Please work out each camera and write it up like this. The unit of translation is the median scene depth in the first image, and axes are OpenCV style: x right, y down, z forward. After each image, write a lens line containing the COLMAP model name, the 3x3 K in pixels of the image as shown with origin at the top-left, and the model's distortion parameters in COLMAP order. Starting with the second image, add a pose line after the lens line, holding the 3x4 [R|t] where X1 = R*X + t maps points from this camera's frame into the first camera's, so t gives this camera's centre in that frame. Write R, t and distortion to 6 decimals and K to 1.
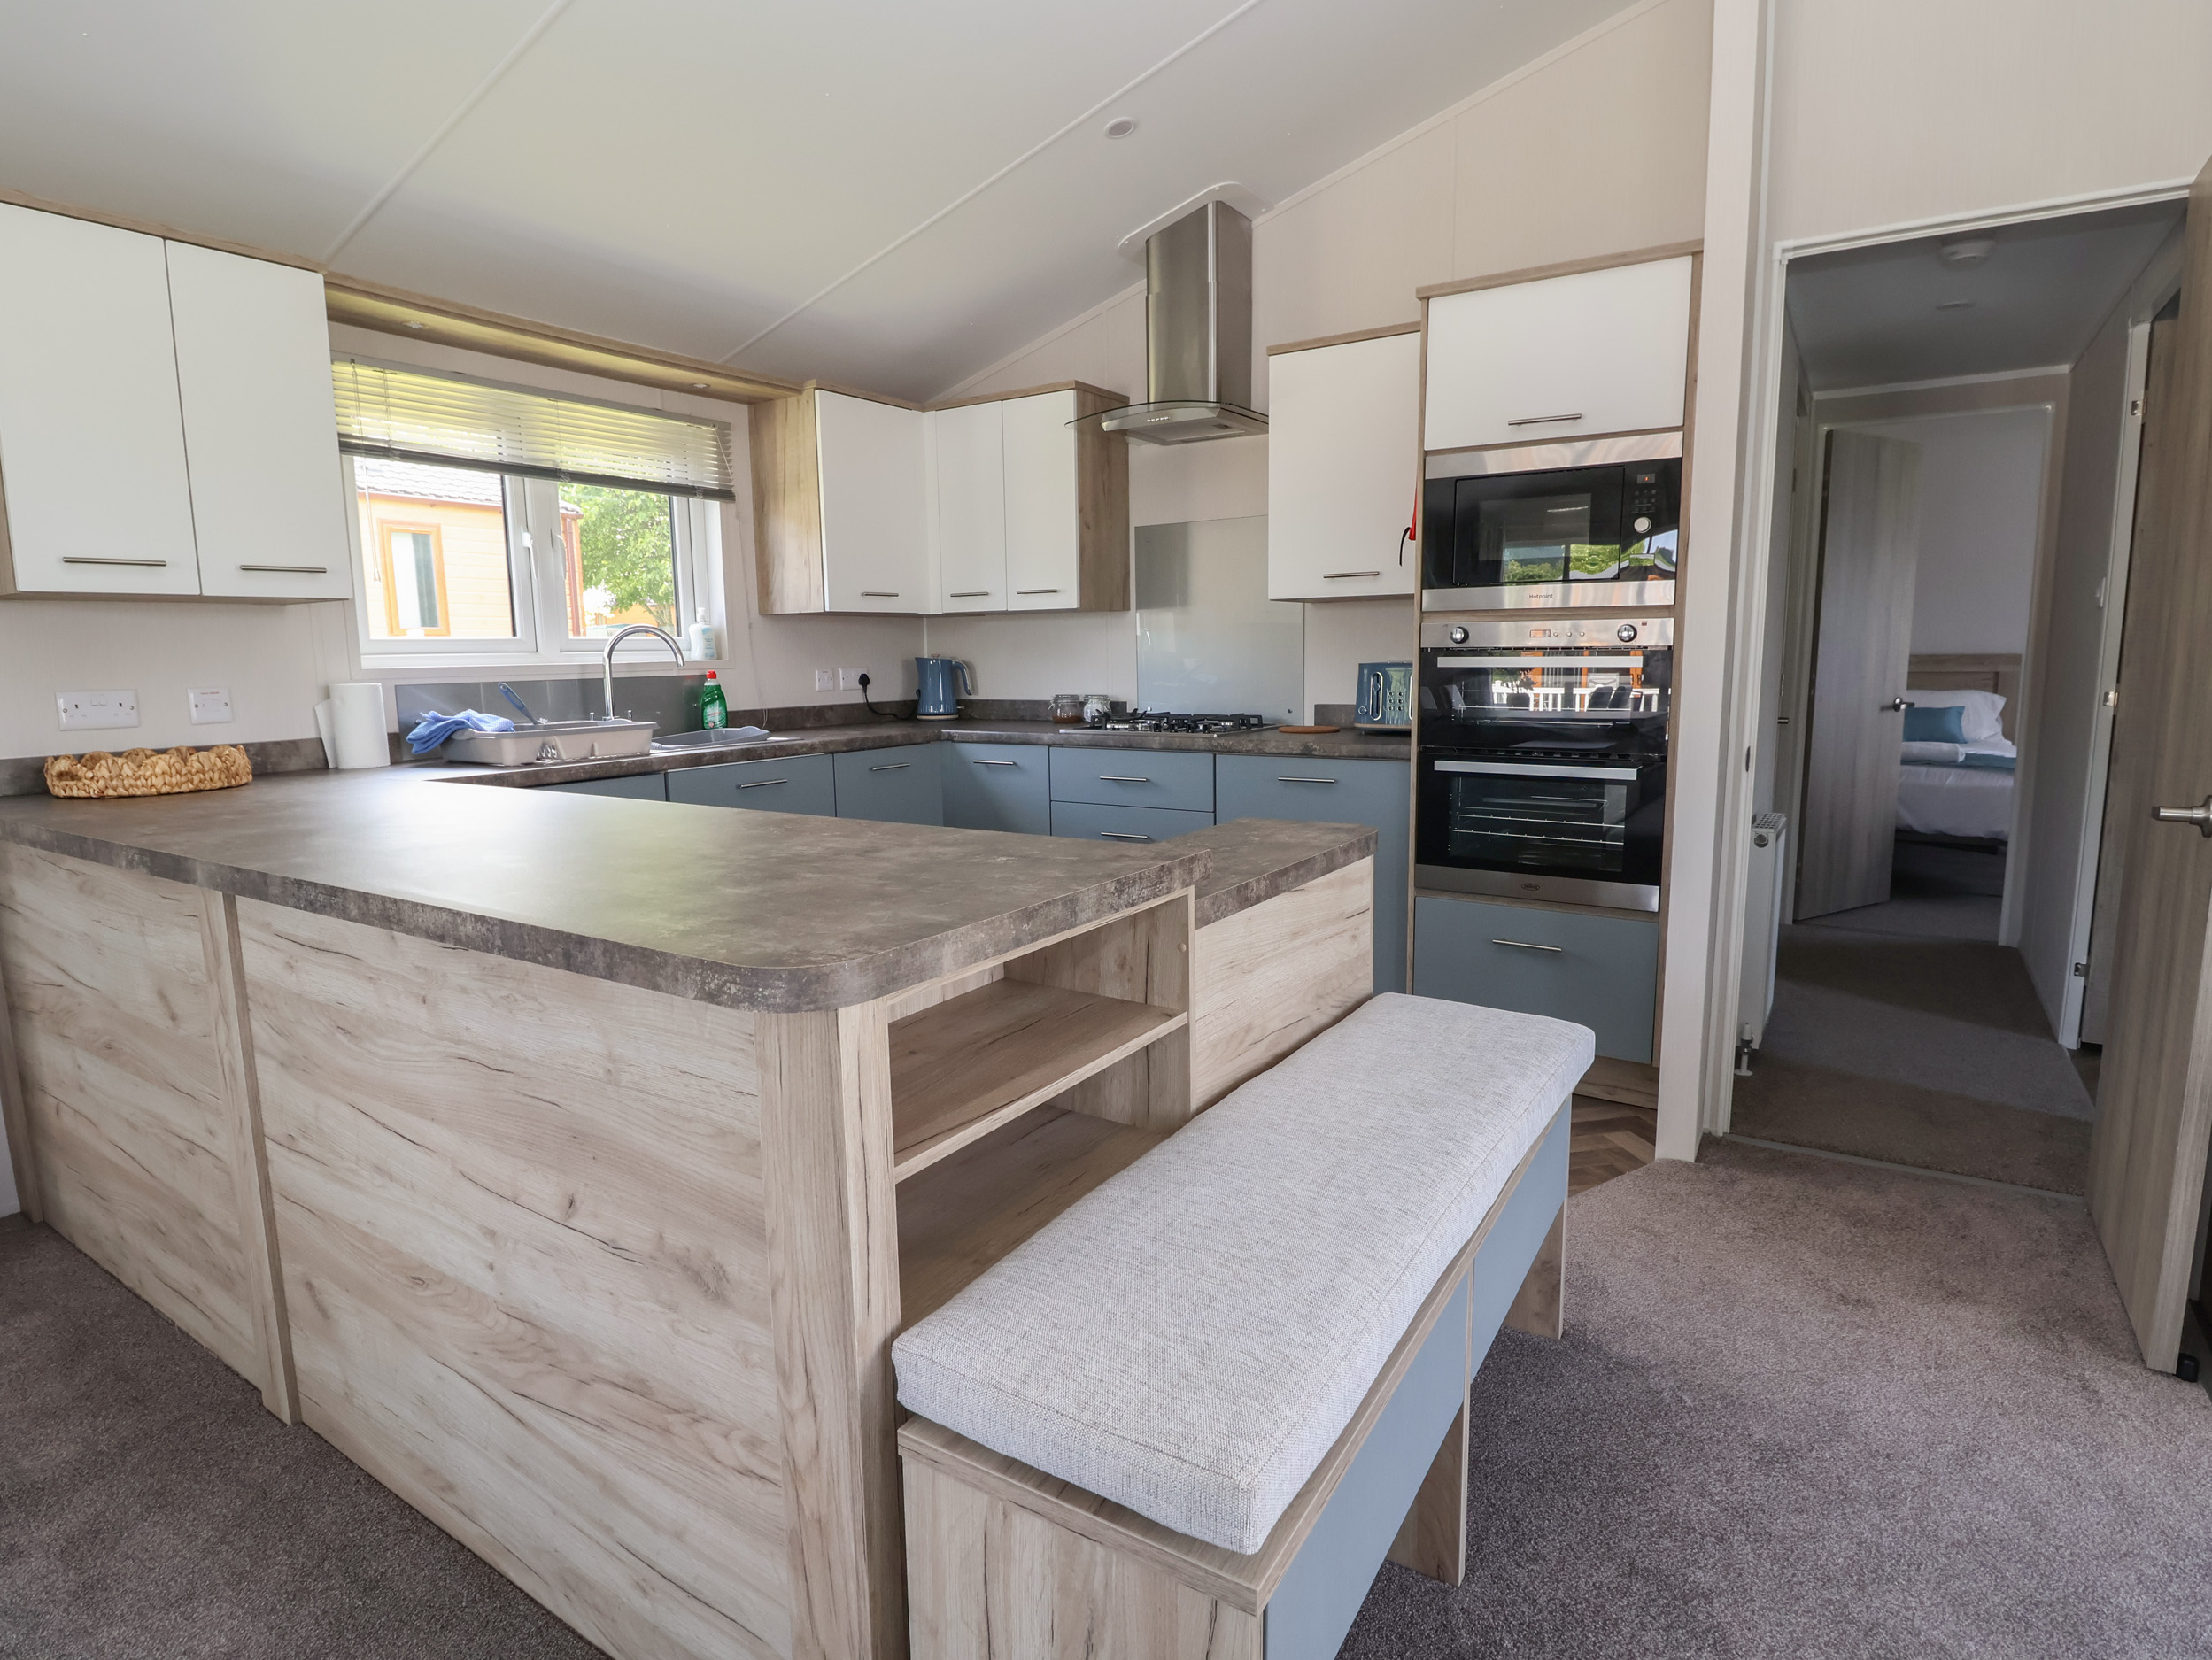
lens RADIAL K [[1177.1, 0, 1096.2], [0, 1177.1, 807.5], [0, 0, 1]] dist [0.003636, -0.014844]
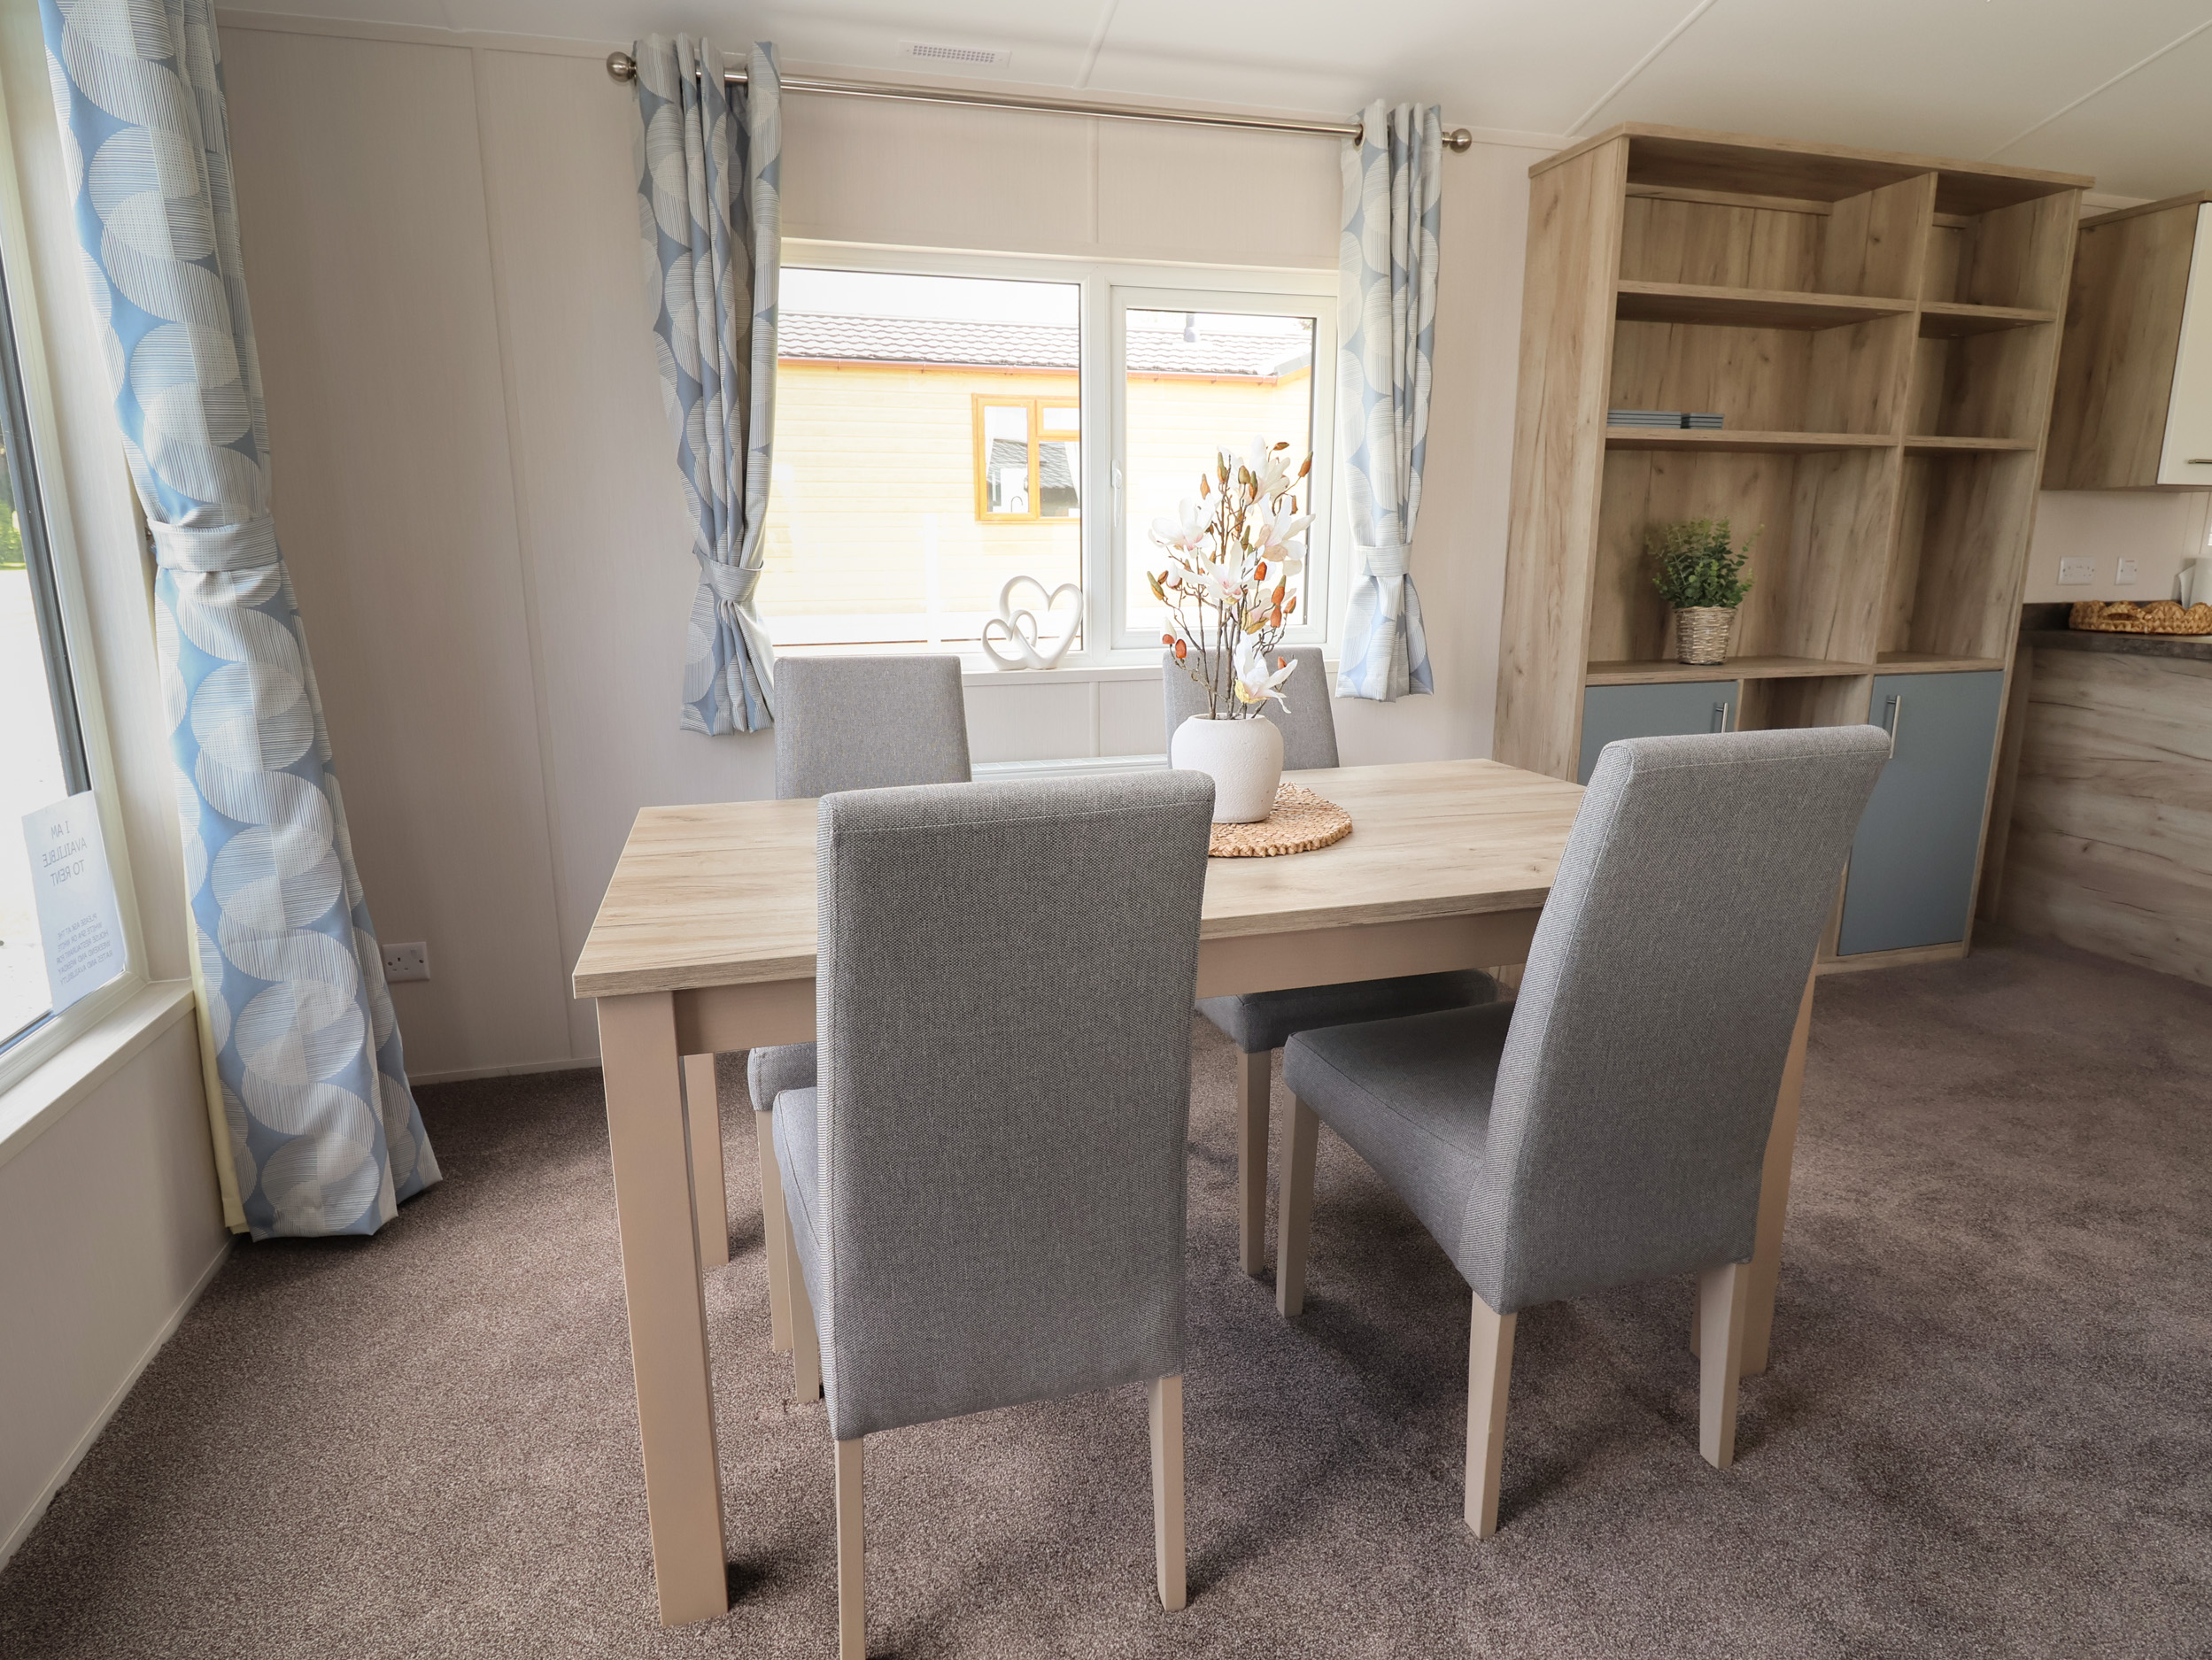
lens RADIAL K [[1221.0, 0, 1108.1], [0, 1221.0, 823.5], [0, 0, 1]] dist [0.004523, -0.015773]
pose [[0.757828, 0.153473, -0.634147, -0.521430], [-0.091514, 0.987336, 0.129587, 0.088178], [0.646004, -0.040171, 0.762276, -0.573673]]
